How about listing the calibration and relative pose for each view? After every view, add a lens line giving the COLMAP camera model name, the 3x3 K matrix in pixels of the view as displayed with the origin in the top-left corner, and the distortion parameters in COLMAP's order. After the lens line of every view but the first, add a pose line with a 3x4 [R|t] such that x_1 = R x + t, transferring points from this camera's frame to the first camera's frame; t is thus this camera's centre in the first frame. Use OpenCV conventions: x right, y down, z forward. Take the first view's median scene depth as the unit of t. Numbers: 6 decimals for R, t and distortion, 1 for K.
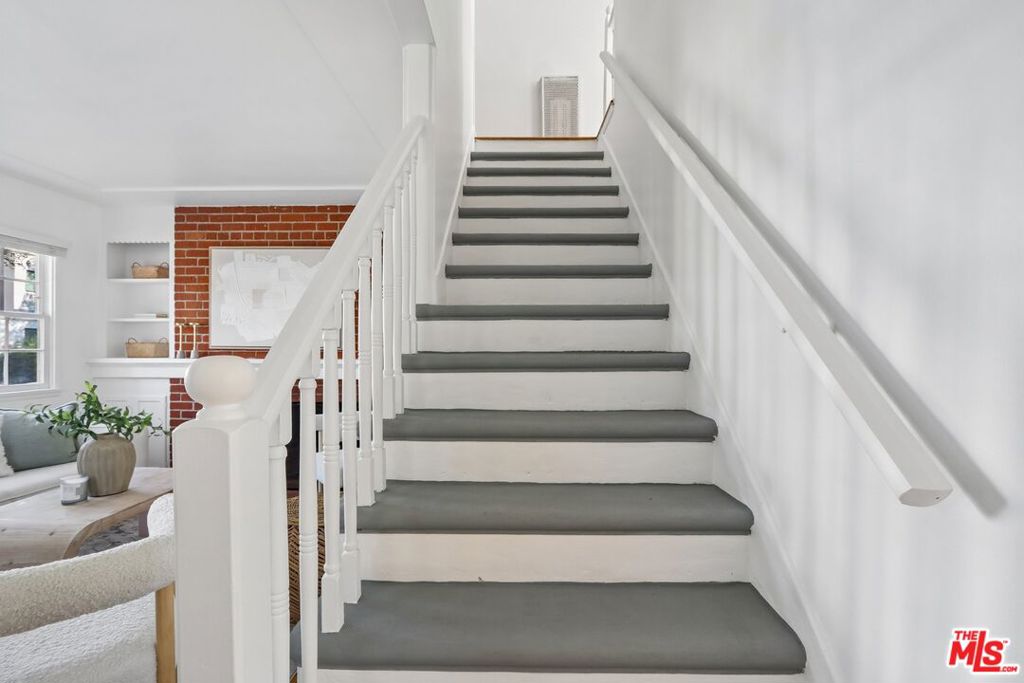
lens RADIAL K [[478.1, 0, 513.3], [0, 478.1, 352.6], [0, 0, 1]] dist [-0.015429, 0.000793]
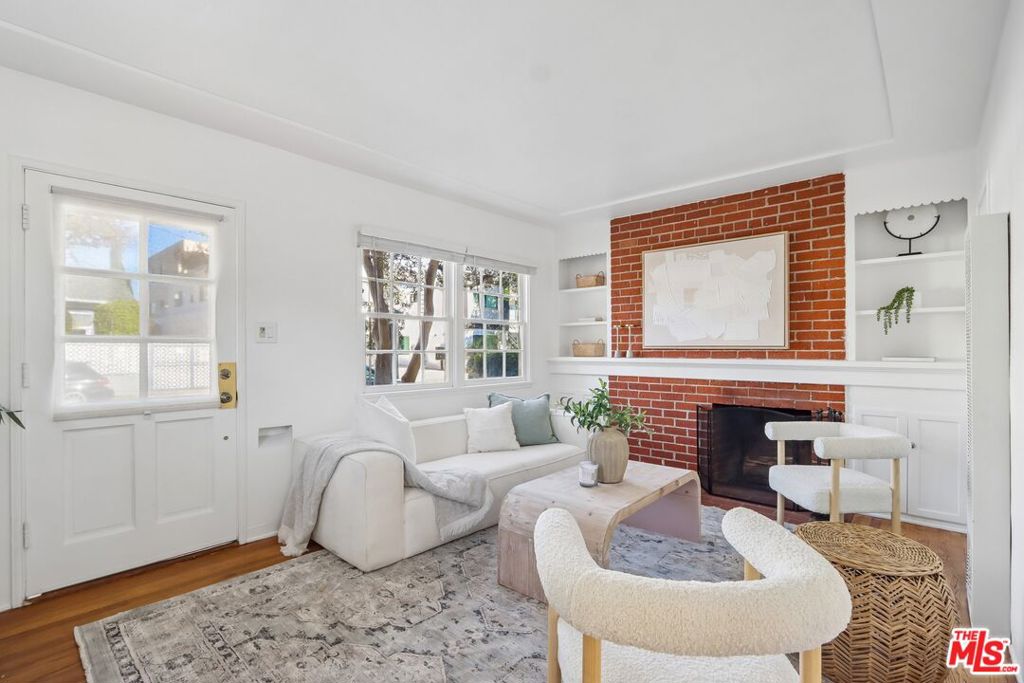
lens RADIAL K [[478.1, 0, 513.3], [0, 478.1, 352.6], [0, 0, 1]] dist [-0.015429, 0.000793]
pose [[0.766808, -0.002050, -0.641873, -0.178446], [0.003030, 0.999995, 0.000427, -0.000509], [0.641869, -0.002273, 0.766811, 0.005205]]
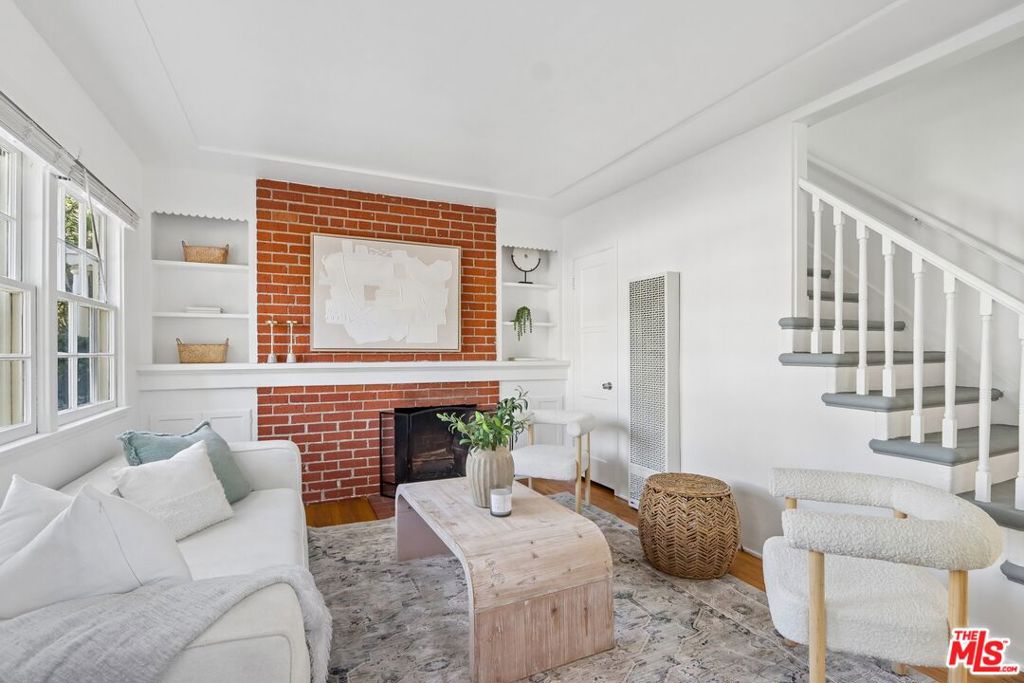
lens RADIAL K [[478.1, 0, 513.3], [0, 478.1, 352.6], [0, 0, 1]] dist [-0.015429, 0.000793]
pose [[0.898576, -0.007706, 0.438750, -0.680594], [0.008394, 0.999965, 0.000370, -0.002918], [-0.438737, 0.003351, 0.898609, 0.066436]]
